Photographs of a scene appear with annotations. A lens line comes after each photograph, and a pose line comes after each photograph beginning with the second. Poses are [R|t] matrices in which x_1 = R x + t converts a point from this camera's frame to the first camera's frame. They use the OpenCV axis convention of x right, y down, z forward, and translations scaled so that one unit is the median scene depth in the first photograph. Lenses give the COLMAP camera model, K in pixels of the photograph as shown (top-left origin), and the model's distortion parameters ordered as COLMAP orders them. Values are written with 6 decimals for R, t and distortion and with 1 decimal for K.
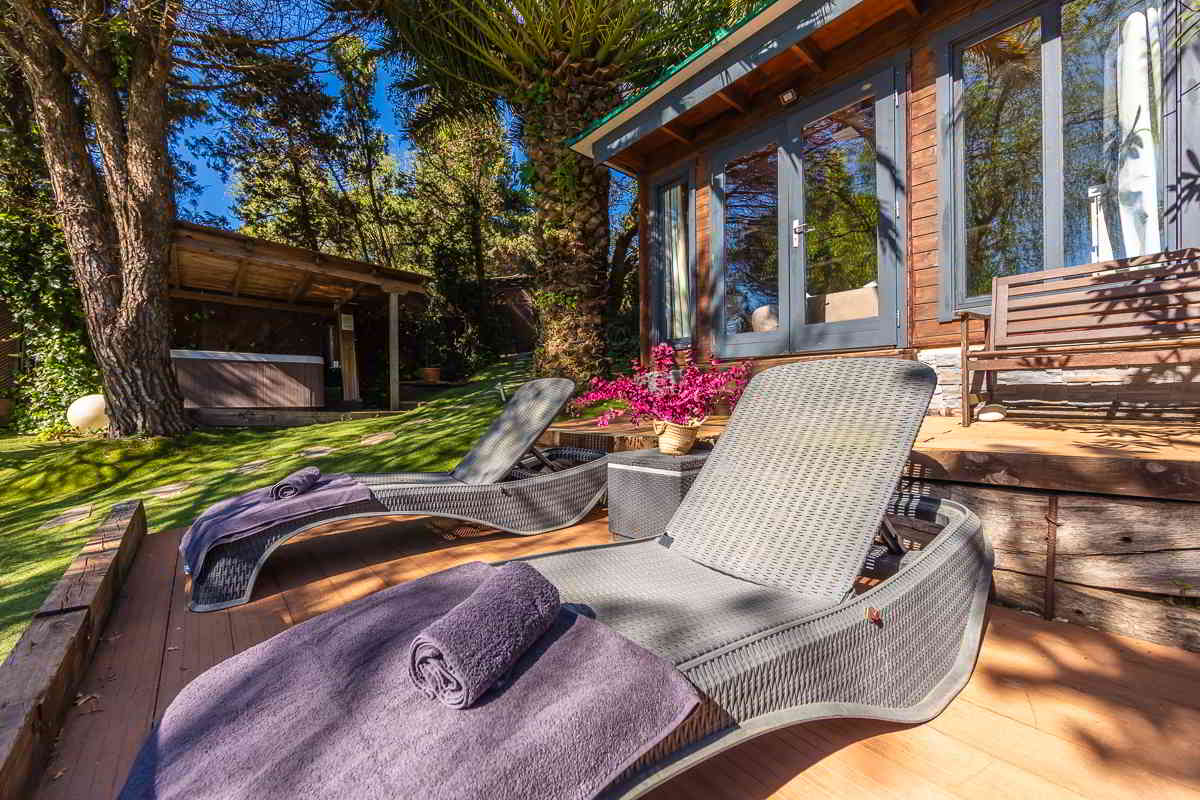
lens RADIAL K [[482.6, 0, 600.0], [0, 482.6, 400.0], [0, 0, 1]] dist [0.000329, -0.000805]
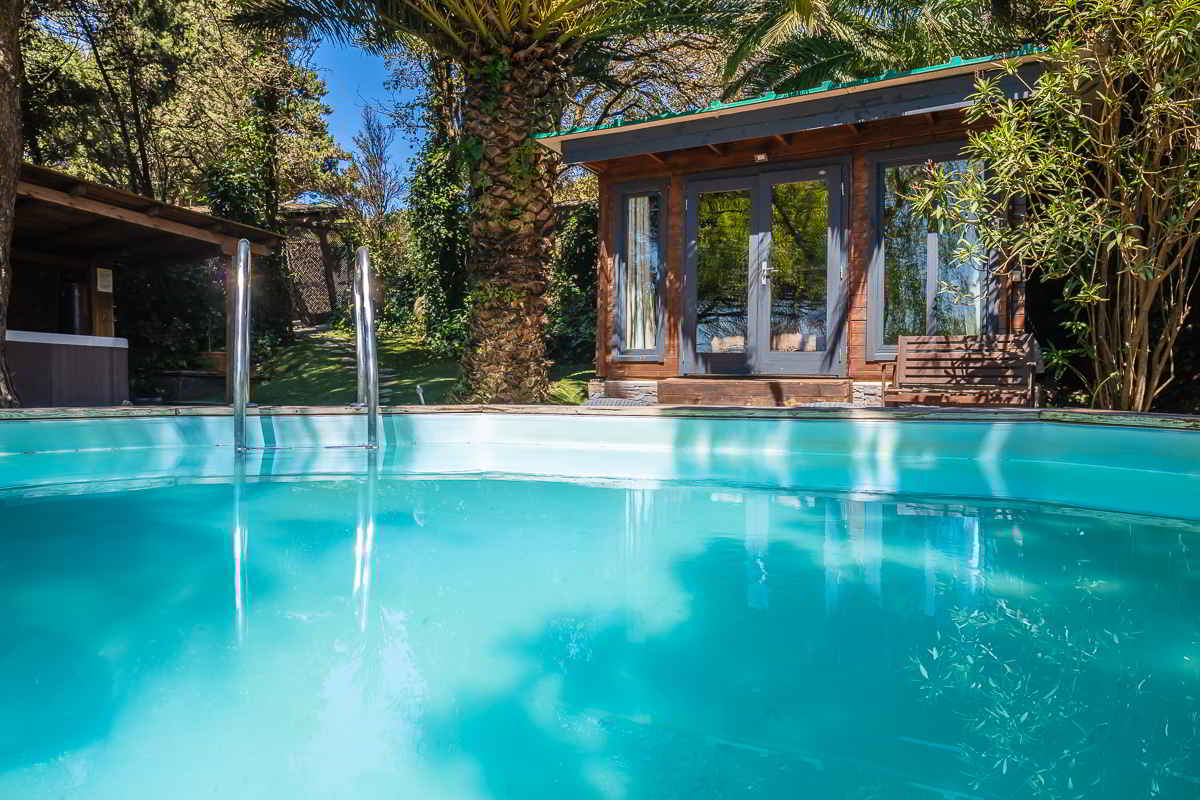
lens RADIAL K [[897.6, 0, 600.0], [0, 897.6, 400.0], [0, 0, 1]] dist [-0.043227, -0.006197]
pose [[0.941938, 0.031319, 0.334324, -0.486899], [-0.028142, 0.999501, -0.014342, 0.003293], [-0.334606, 0.004101, 0.942349, -0.648273]]
